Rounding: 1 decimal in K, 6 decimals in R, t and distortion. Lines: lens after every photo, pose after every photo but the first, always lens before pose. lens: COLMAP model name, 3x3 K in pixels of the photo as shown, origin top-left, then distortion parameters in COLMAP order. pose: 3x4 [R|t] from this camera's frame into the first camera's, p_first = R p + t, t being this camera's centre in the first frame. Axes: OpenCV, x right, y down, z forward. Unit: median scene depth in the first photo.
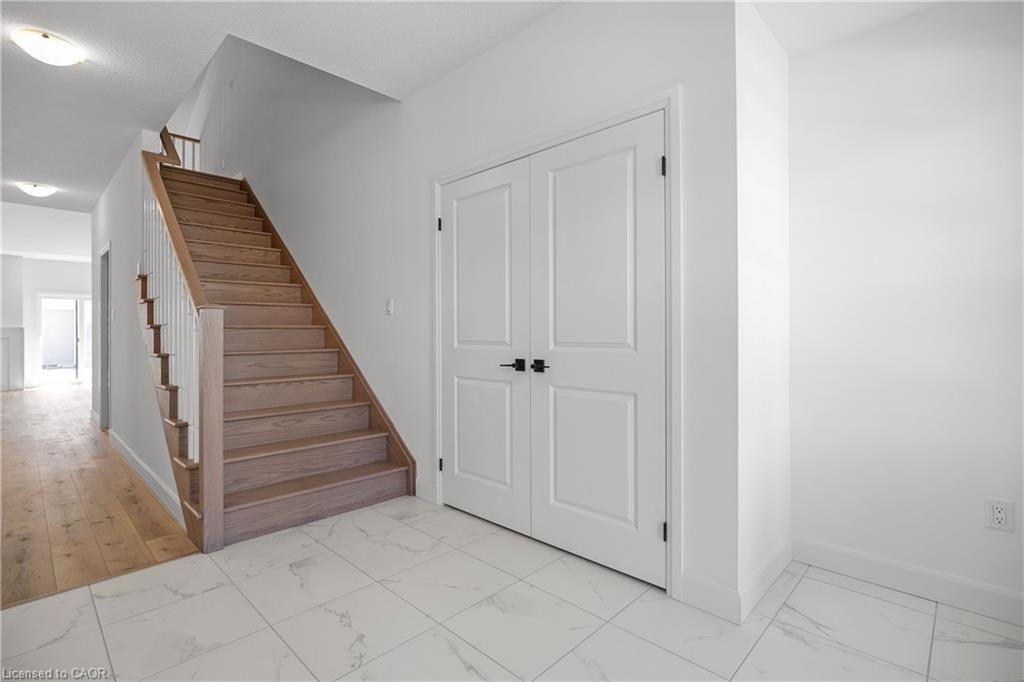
lens RADIAL K [[489.3, 0, 509.9], [0, 489.3, 329.4], [0, 0, 1]] dist [0.000879, 0.000034]
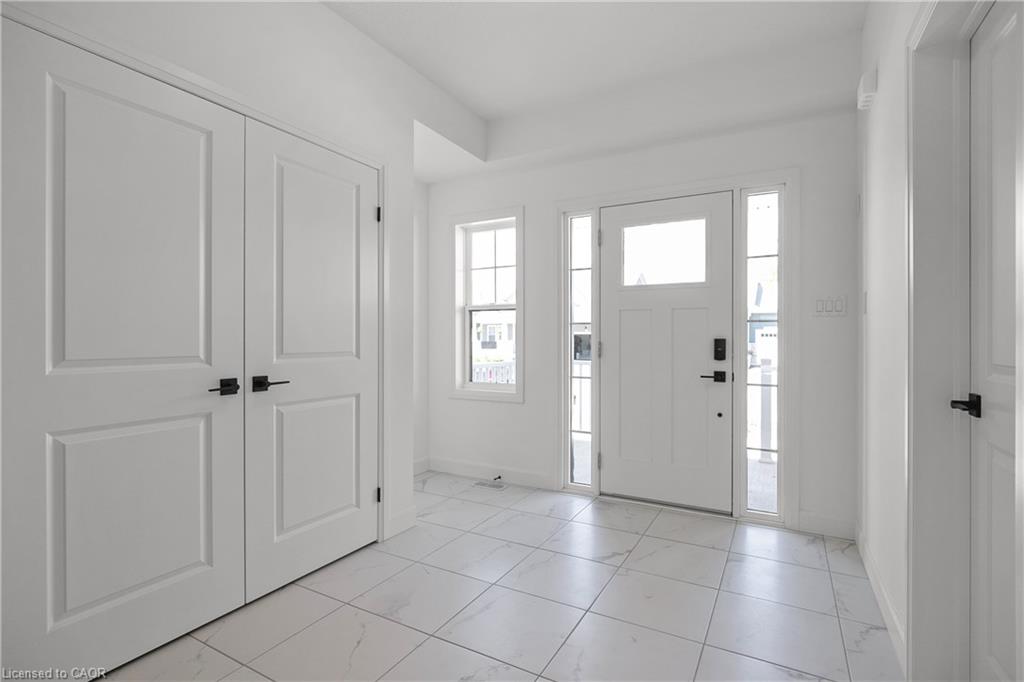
lens RADIAL K [[480.5, 0, 512.0], [0, 480.5, 341.0], [0, 0, 1]] dist [-0.001197, -0.000164]
pose [[-0.252592, 0.003368, 0.967567, -0.811413], [0.001814, 0.999994, -0.003007, 0.006385], [-0.967571, 0.000996, -0.252596, 0.784294]]
